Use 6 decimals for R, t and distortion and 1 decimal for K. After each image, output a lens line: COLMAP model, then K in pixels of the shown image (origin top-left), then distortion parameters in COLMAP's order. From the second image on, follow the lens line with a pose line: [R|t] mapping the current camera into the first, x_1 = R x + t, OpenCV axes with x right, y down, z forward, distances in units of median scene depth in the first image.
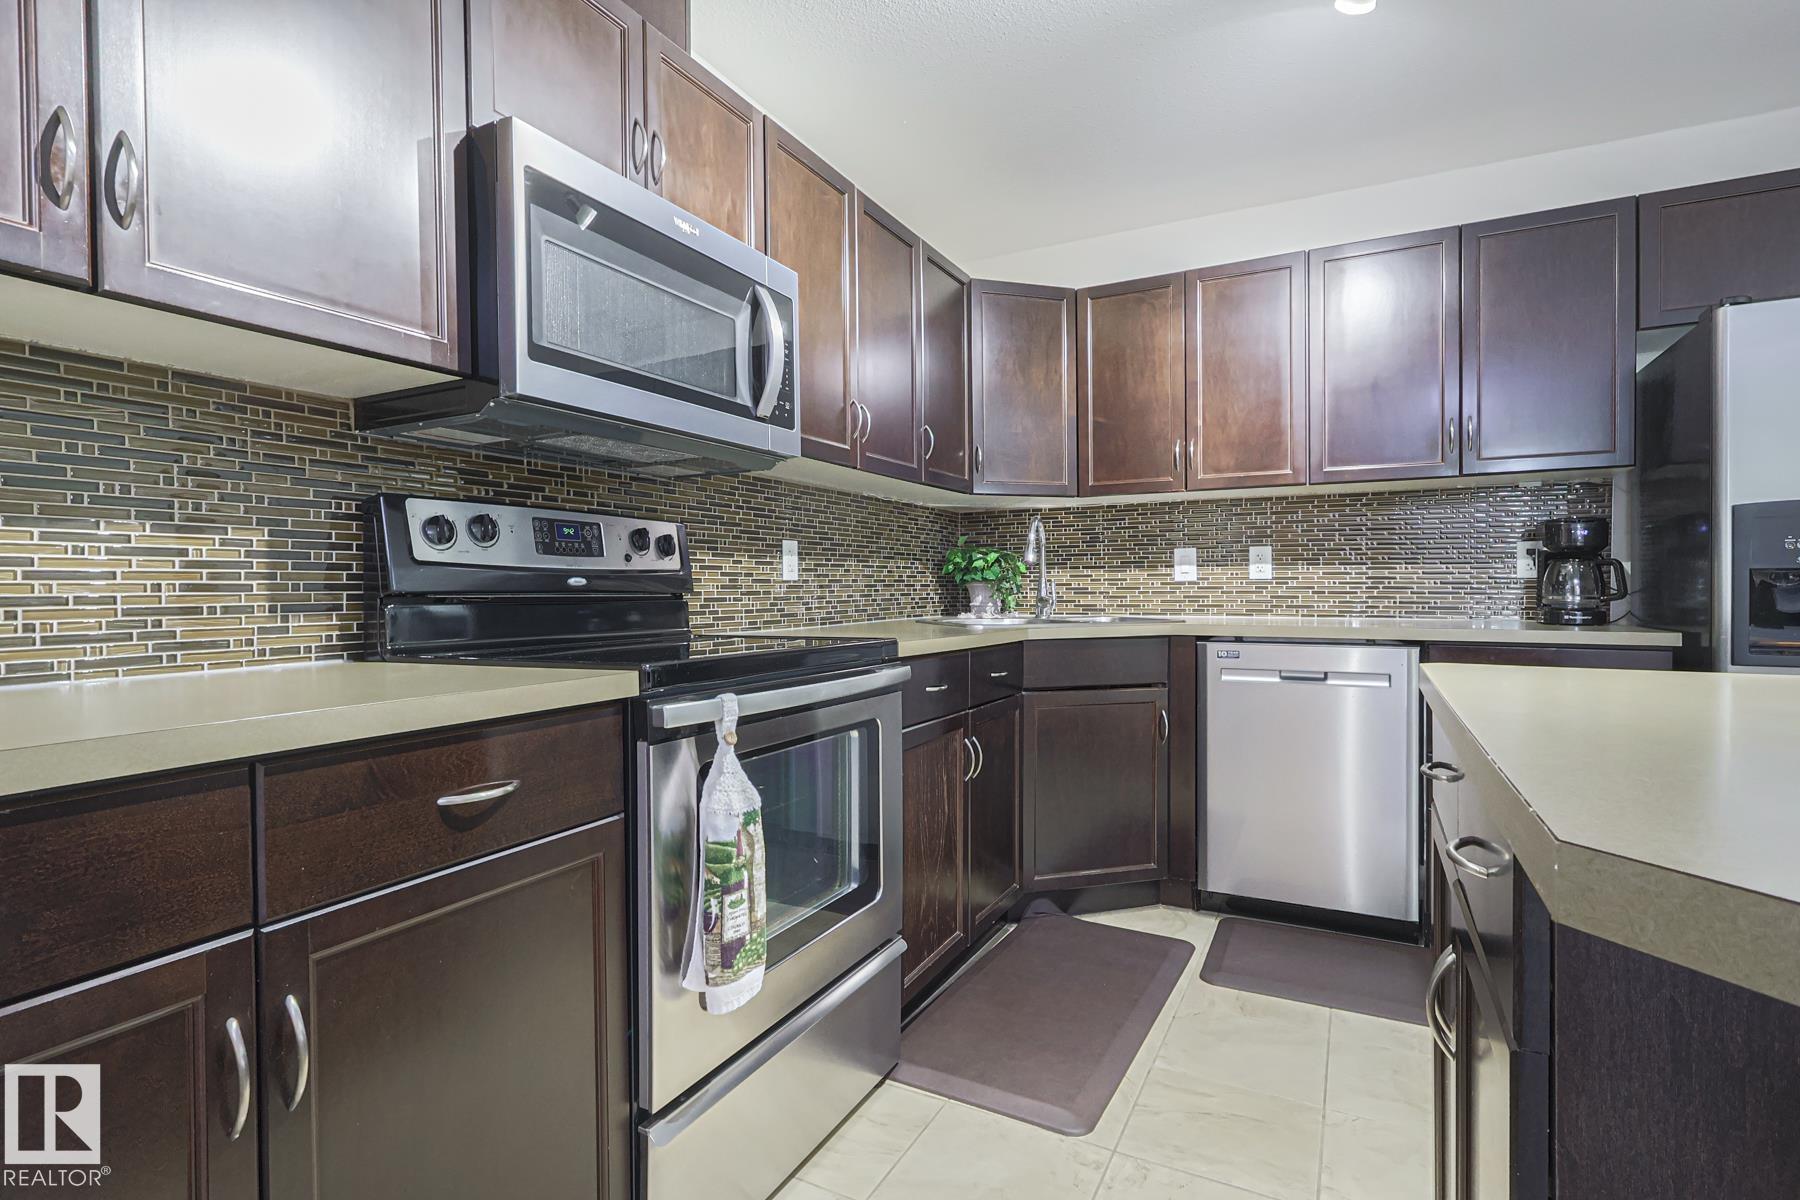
lens RADIAL K [[882.7, 0, 892.9], [0, 882.7, 600.6], [0, 0, 1]] dist [-0.001830, 0.002362]
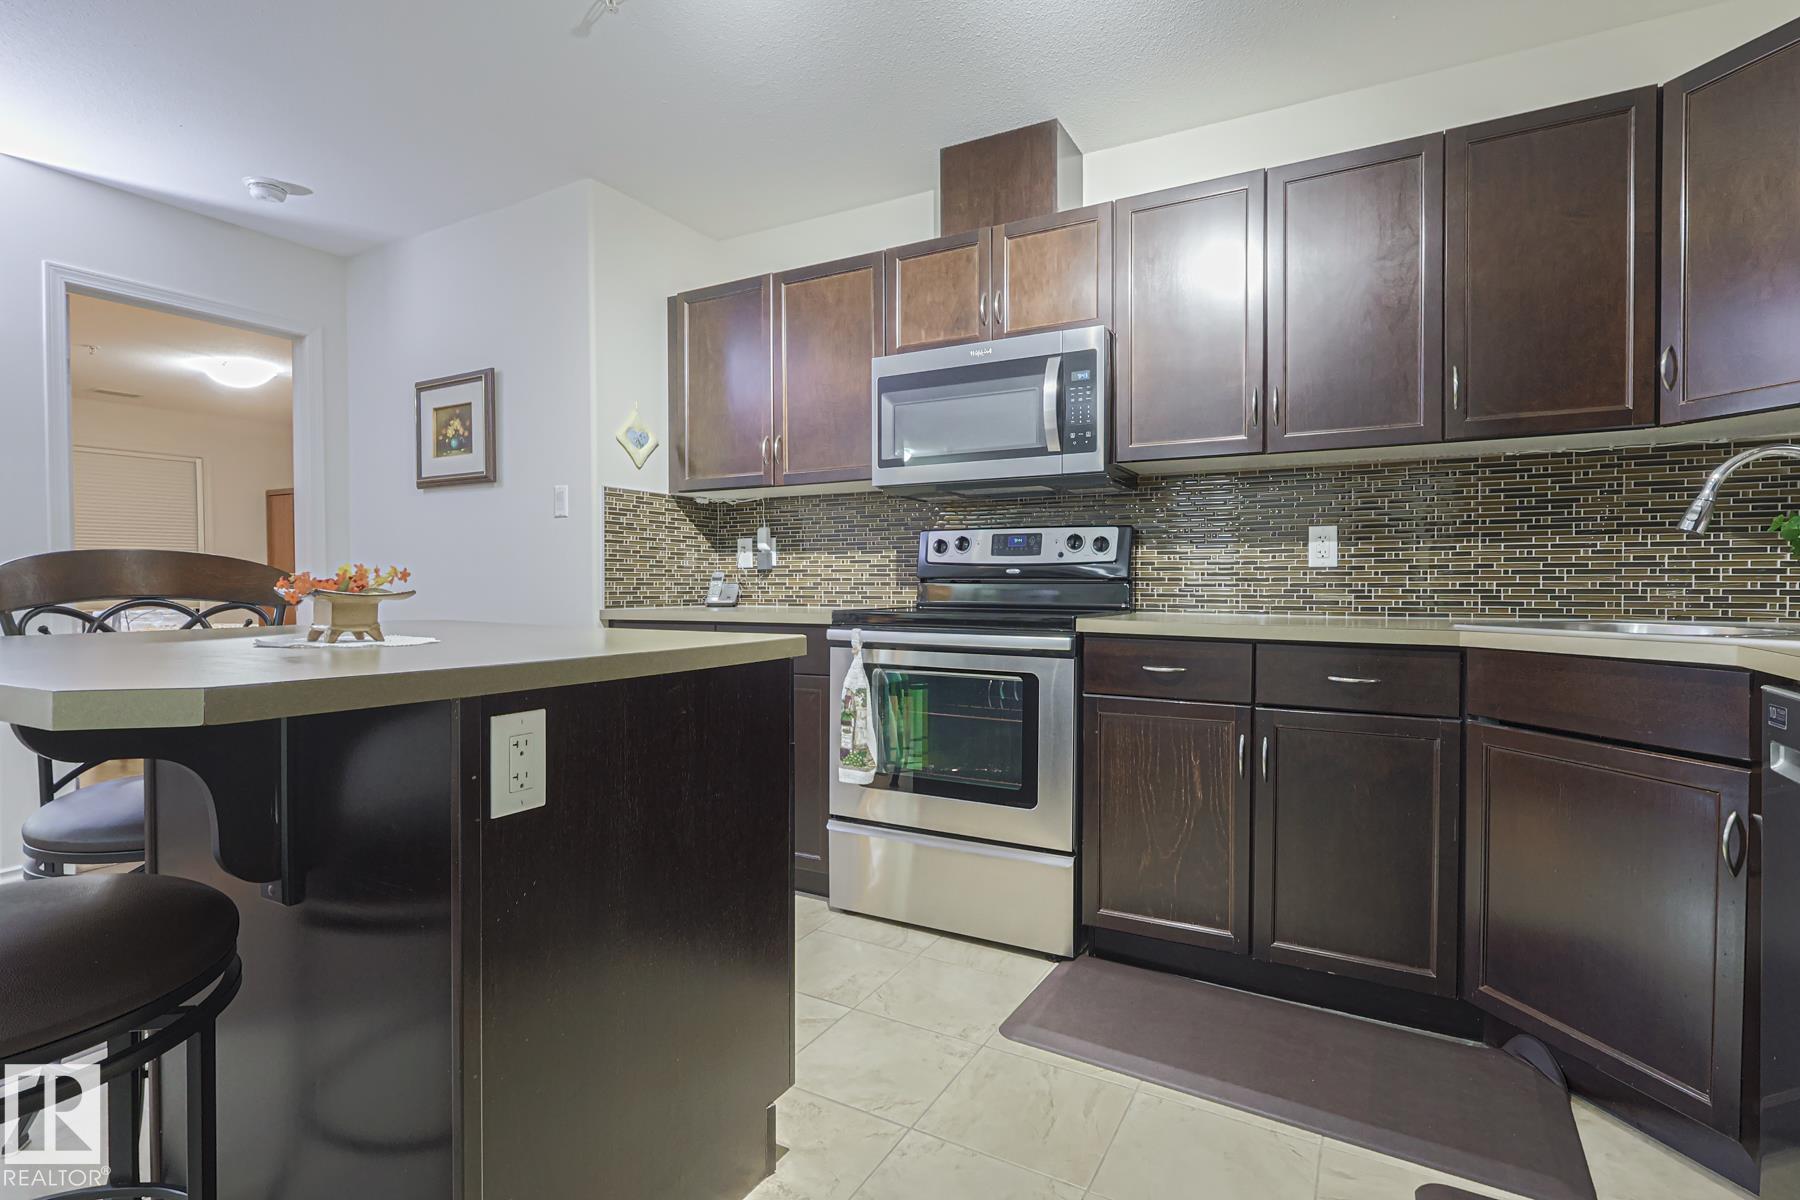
lens RADIAL K [[882.7, 0, 894.0], [0, 882.7, 606.5], [0, 0, 1]] dist [-0.001830, 0.002362]
pose [[-0.022209, 0.037048, -0.999067, 1.213089], [-0.012986, 0.999218, 0.037343, -0.013204], [0.999669, 0.013803, -0.021711, 0.761105]]
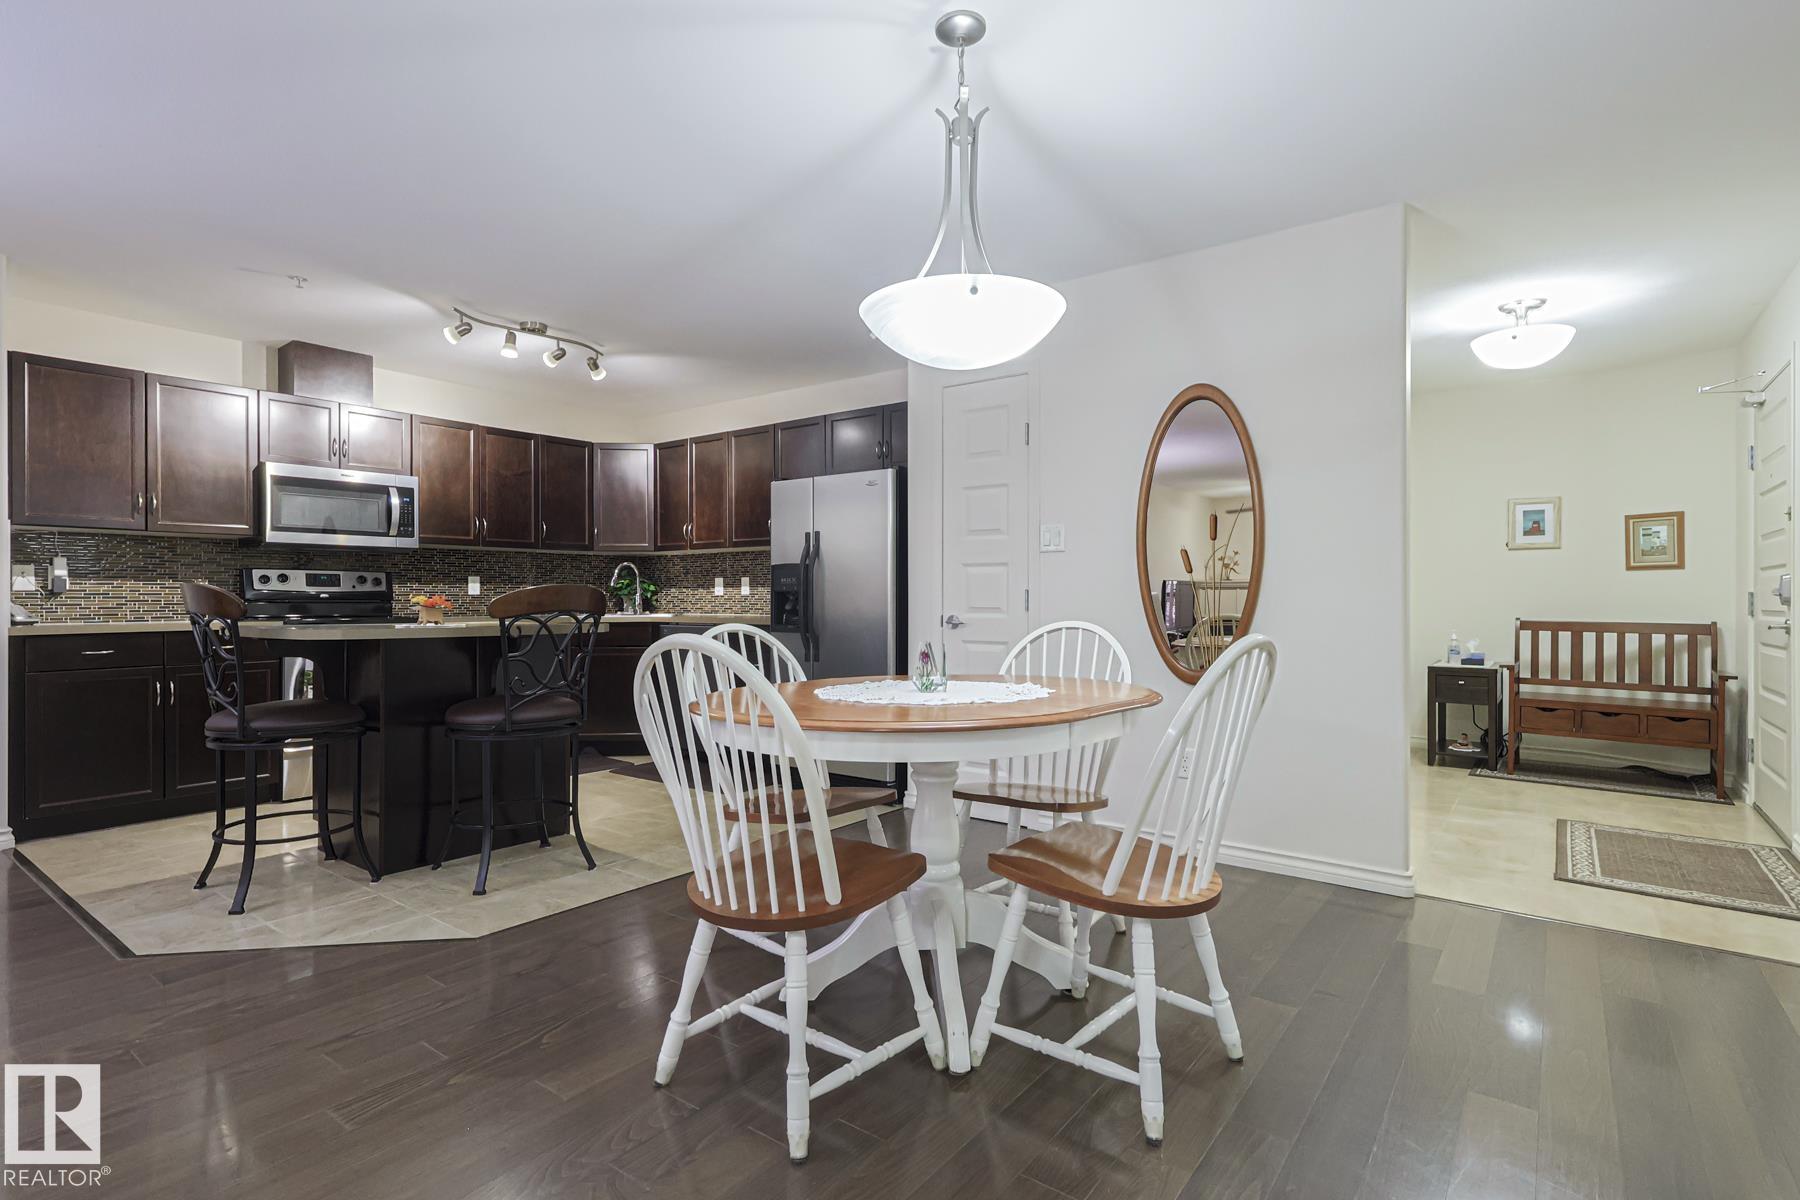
lens RADIAL K [[882.7, 0, 894.1], [0, 882.7, 596.9], [0, 0, 1]] dist [-0.001830, 0.002362]
pose [[0.987962, 0.004030, -0.154647, 1.739189], [-0.006444, 0.999865, -0.015109, 0.012189], [0.154565, 0.015923, 0.987854, -1.390188]]
